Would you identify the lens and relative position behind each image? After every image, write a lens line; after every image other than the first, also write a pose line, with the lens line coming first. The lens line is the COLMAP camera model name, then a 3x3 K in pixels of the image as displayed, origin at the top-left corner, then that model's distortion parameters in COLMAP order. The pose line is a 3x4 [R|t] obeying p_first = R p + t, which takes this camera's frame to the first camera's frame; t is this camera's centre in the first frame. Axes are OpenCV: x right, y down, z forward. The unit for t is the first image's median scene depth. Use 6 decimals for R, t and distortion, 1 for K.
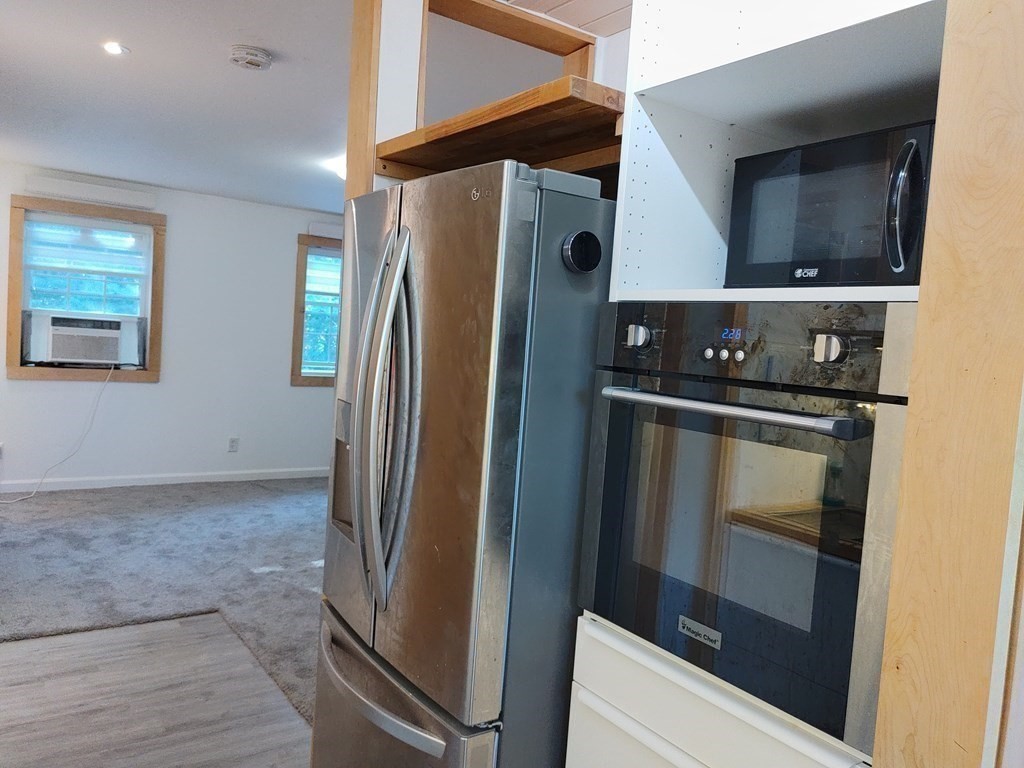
lens RADIAL K [[765.4, 0, 512.0], [0, 765.4, 384.0], [0, 0, 1]] dist [0.033638, -0.052683]
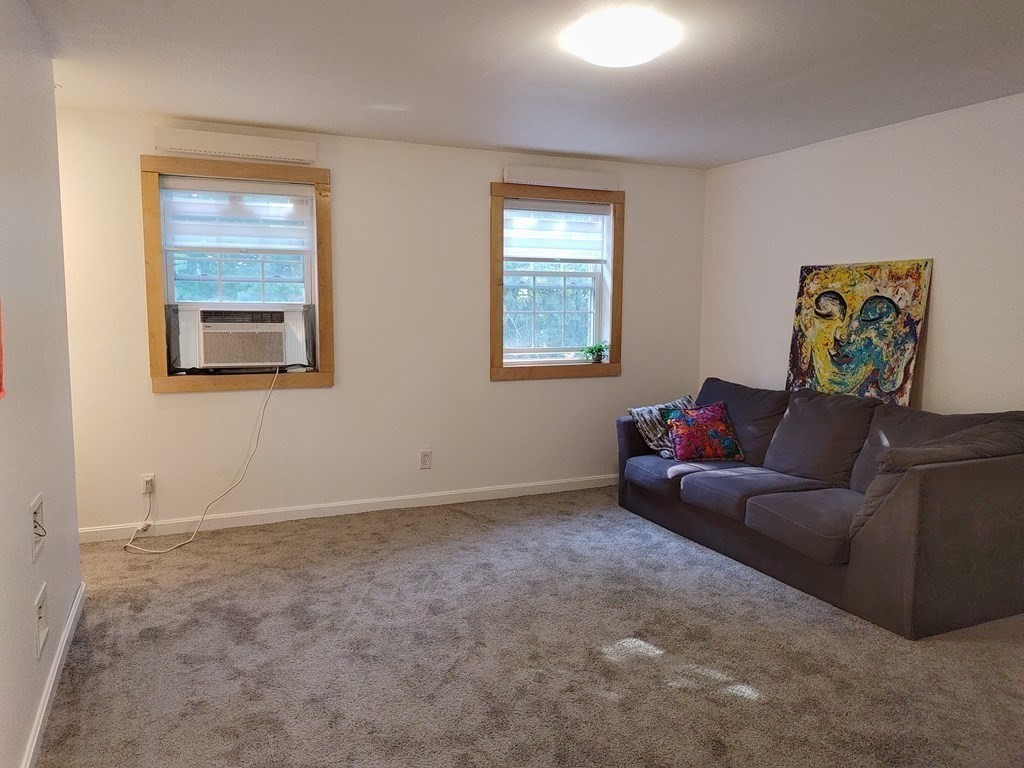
lens RADIAL K [[765.4, 0, 512.0], [0, 765.4, 384.0], [0, 0, 1]] dist [0.033638, -0.052683]
pose [[0.979417, -0.045363, -0.196686, -0.137372], [0.051793, 0.998274, 0.027669, -0.018034], [0.195091, -0.037287, 0.980076, 0.291392]]
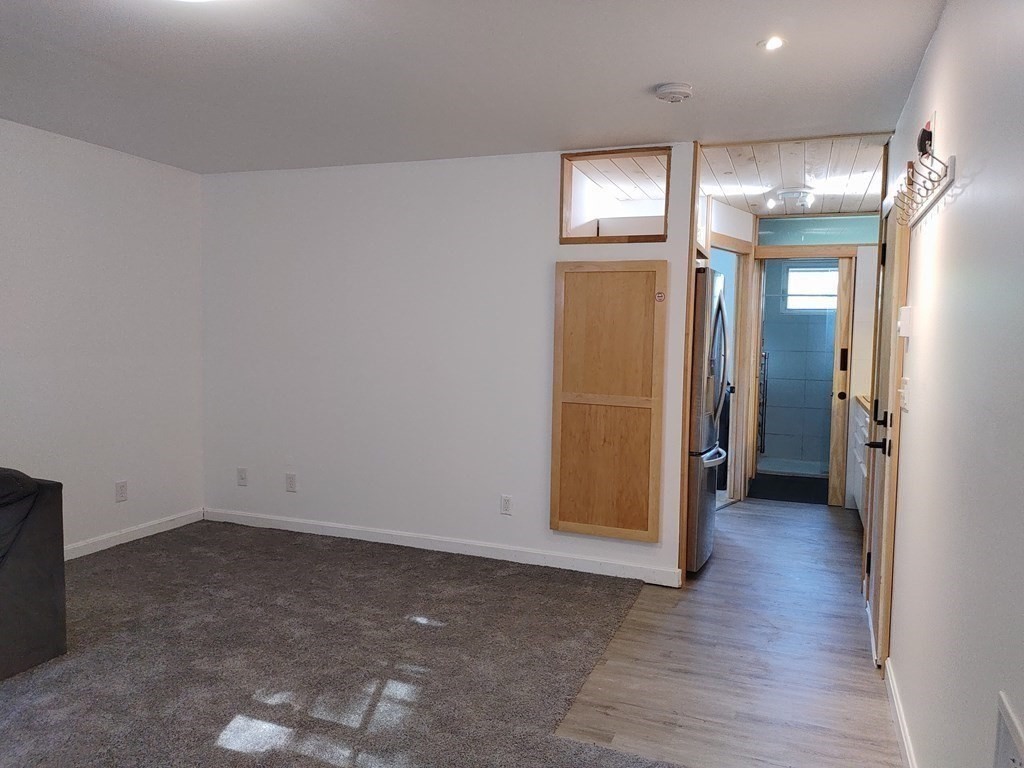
lens RADIAL K [[765.4, 0, 512.0], [0, 765.4, 384.0], [0, 0, 1]] dist [0.033638, -0.052683]
pose [[-0.557632, -0.140046, 0.818189, -0.586563], [-0.003285, 0.986030, 0.166536, -0.091064], [-0.830082, 0.090178, -0.550302, 0.914603]]
